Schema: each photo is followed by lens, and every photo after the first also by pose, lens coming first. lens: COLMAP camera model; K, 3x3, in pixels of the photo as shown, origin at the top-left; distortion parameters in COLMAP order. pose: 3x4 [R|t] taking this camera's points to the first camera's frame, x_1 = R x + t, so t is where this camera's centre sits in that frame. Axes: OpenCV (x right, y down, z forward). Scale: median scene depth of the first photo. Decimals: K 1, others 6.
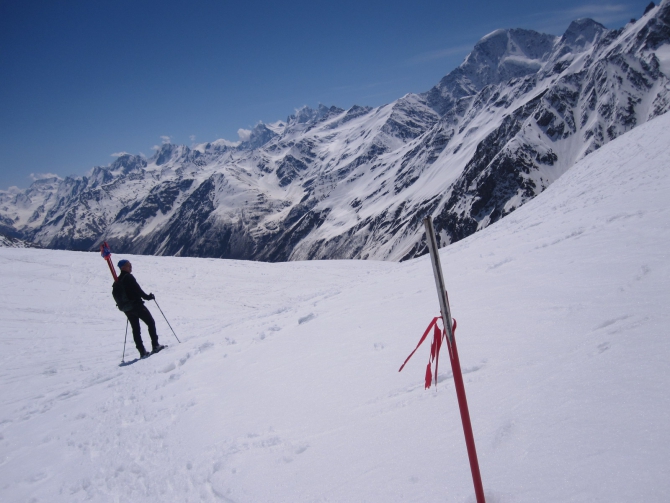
lens RADIAL K [[656.9, 0, 332.2], [0, 656.9, 251.6], [0, 0, 1]] dist [-0.078810, 0.029215]
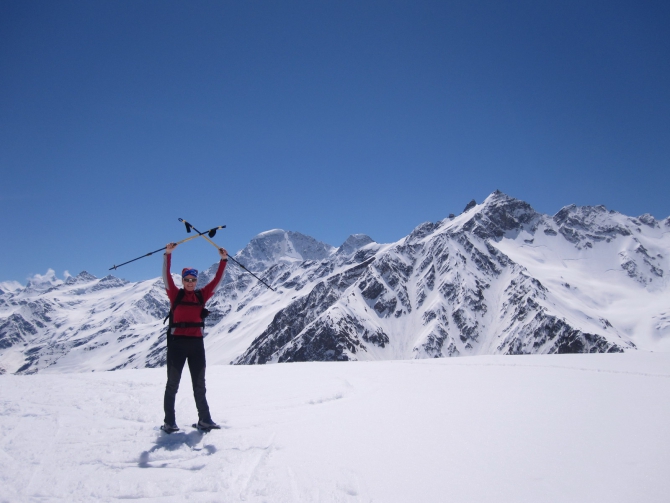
lens RADIAL K [[656.9, 0, 332.2], [0, 656.9, 251.6], [0, 0, 1]] dist [-0.078810, 0.029215]
pose [[0.914408, 0.218029, 0.341061, 0.006692], [-0.101940, 0.939428, -0.327236, 0.011243], [-0.391749, 0.264459, 0.881246, 0.280107]]
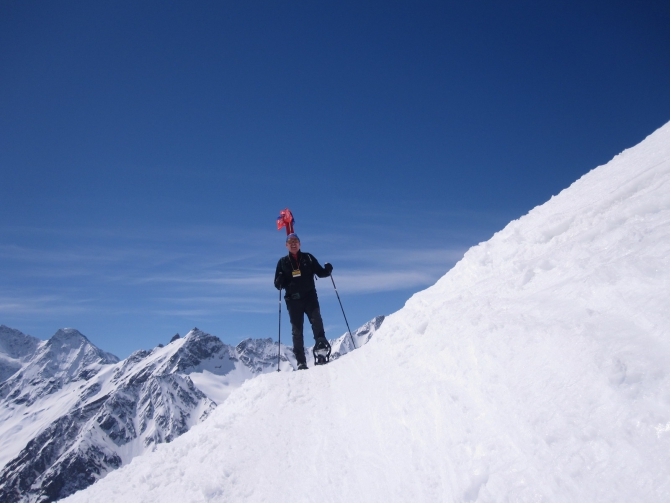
lens RADIAL K [[656.9, 0, 332.2], [0, 656.9, 251.6], [0, 0, 1]] dist [-0.078810, 0.029215]
pose [[0.677393, 0.274413, 0.682522, -0.207974], [0.061456, 0.903463, -0.424239, 0.017429], [-0.733050, 0.329321, 0.595135, -0.014203]]
